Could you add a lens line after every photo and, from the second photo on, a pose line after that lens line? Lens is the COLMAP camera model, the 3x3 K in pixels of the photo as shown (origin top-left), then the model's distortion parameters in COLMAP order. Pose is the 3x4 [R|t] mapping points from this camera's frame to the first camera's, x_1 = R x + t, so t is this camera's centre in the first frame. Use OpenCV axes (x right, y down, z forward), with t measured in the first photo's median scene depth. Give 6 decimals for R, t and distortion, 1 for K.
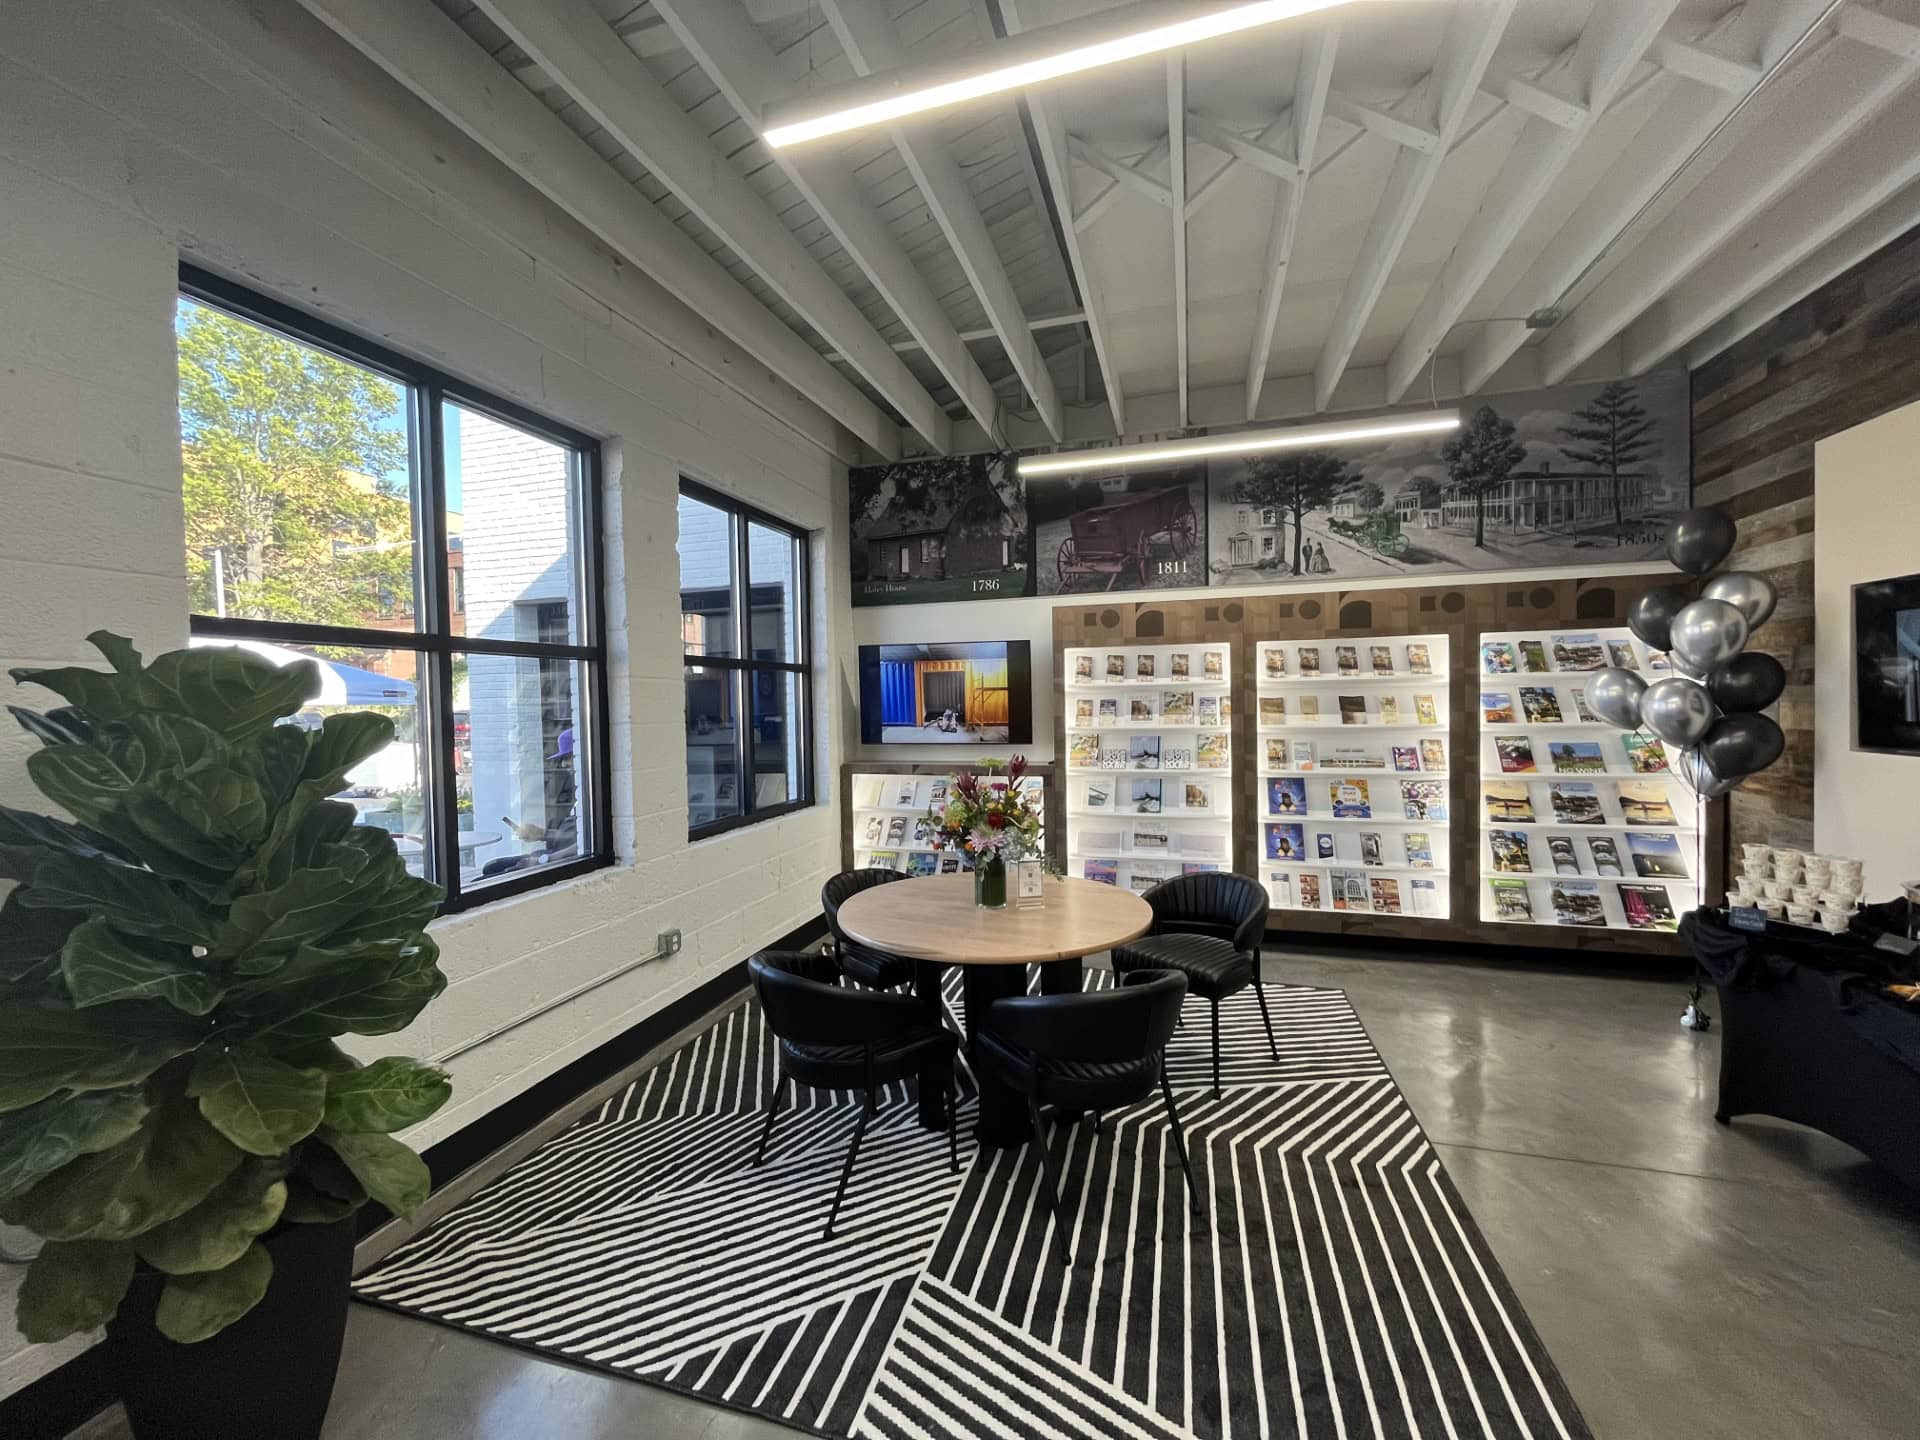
lens RADIAL K [[770.6, 0, 962.2], [0, 770.6, 719.5], [0, 0, 1]] dist [-0.000862, -0.000049]
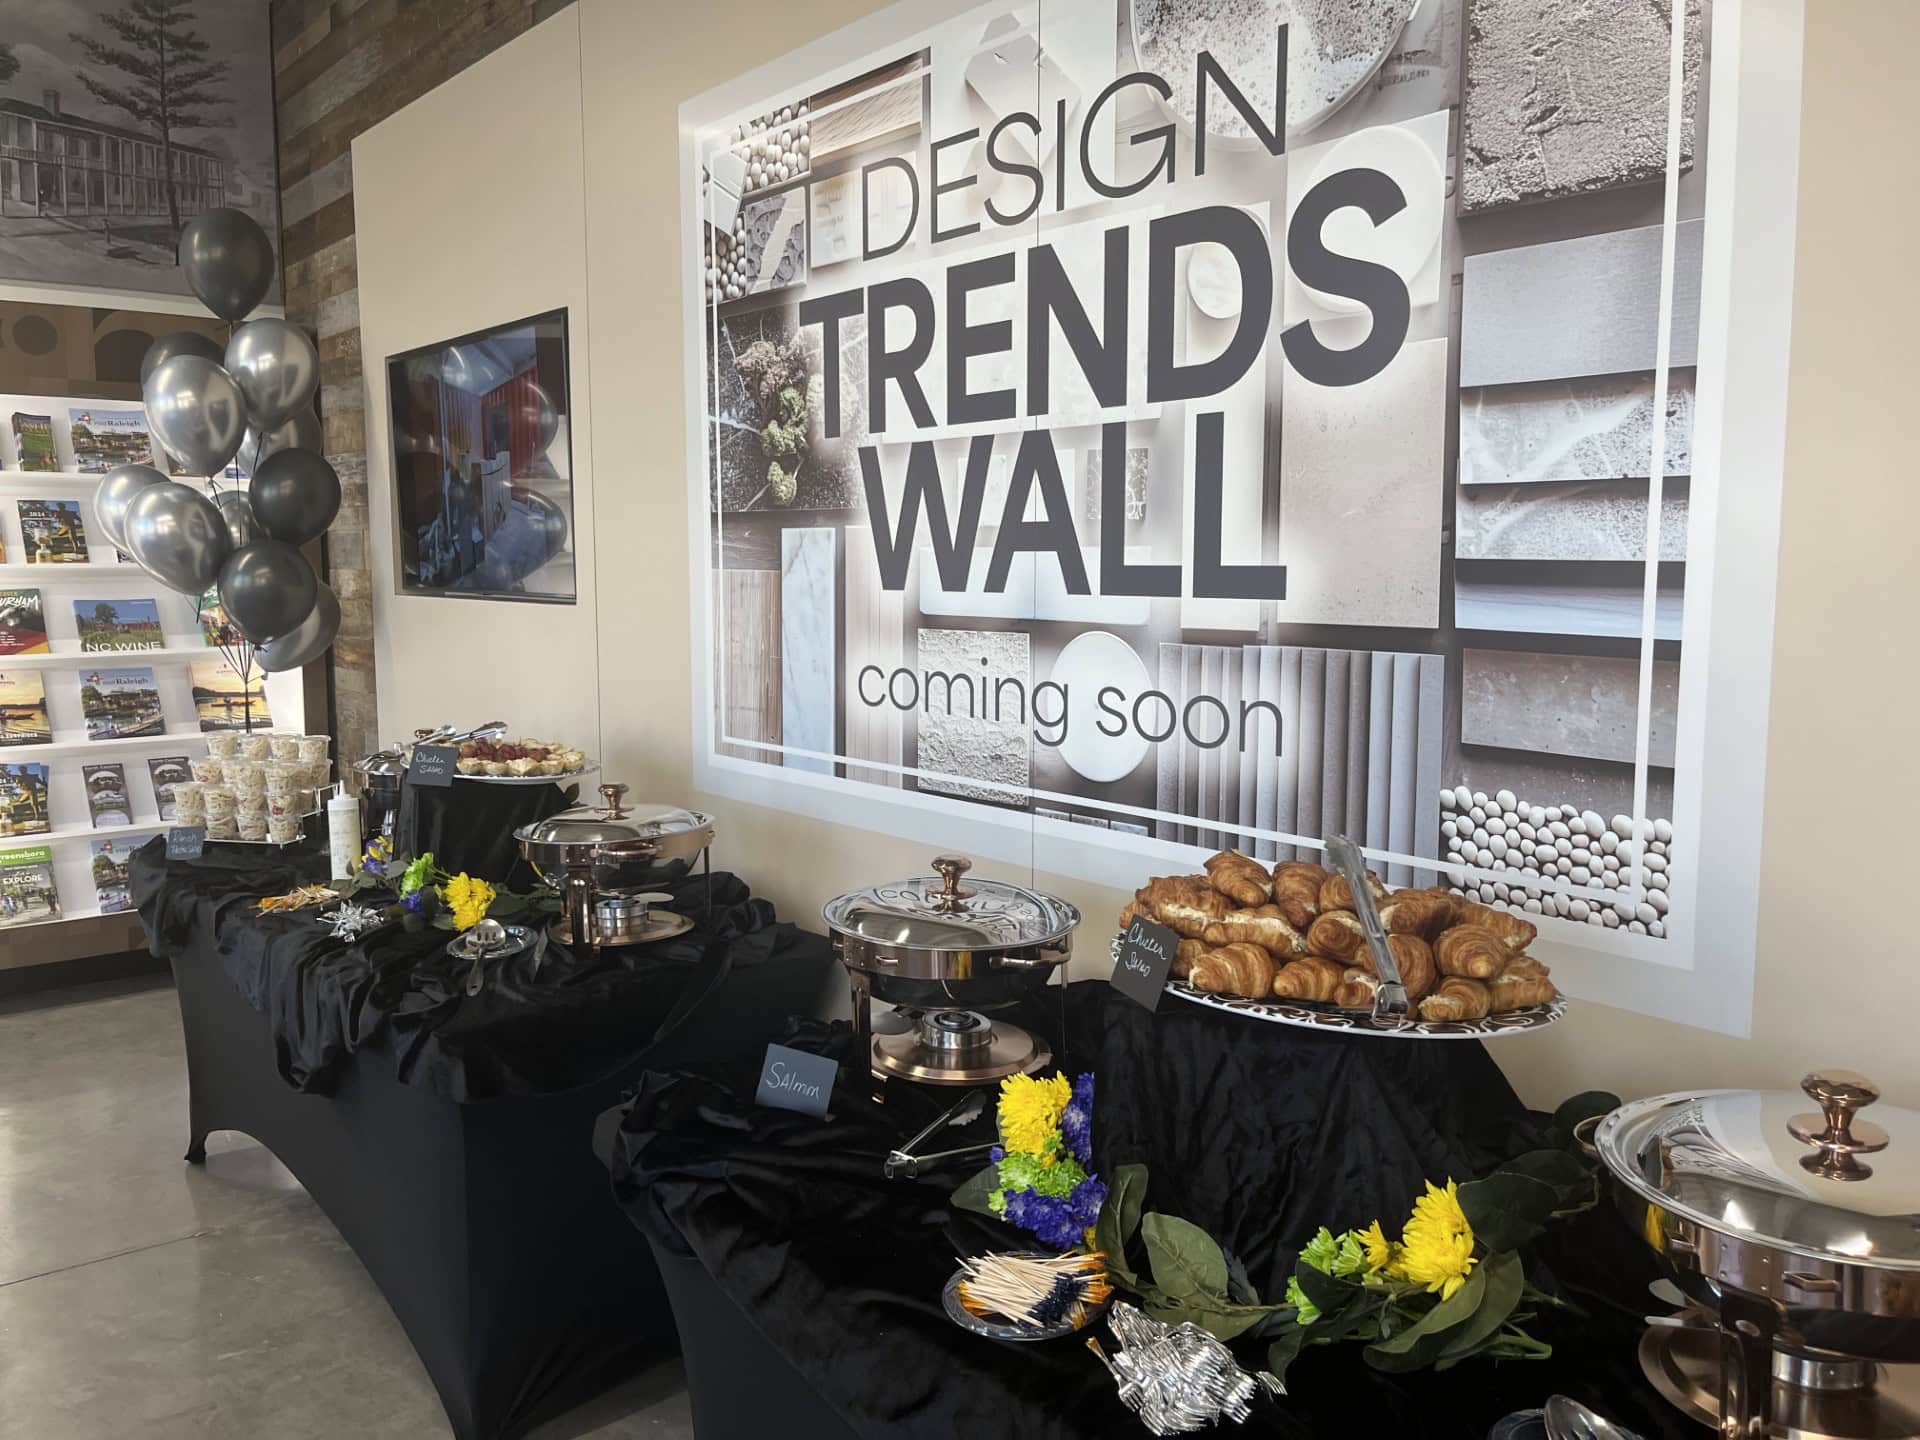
lens RADIAL K [[1441.2, 0, 959.9], [0, 1441.2, 717.1], [0, 0, 1]] dist [0.044117, -0.068025]
pose [[0.554243, -0.071862, 0.829247, 0.234188], [0.012453, 0.996870, 0.078065, 0.040781], [-0.832262, -0.032941, 0.553403, -0.129887]]
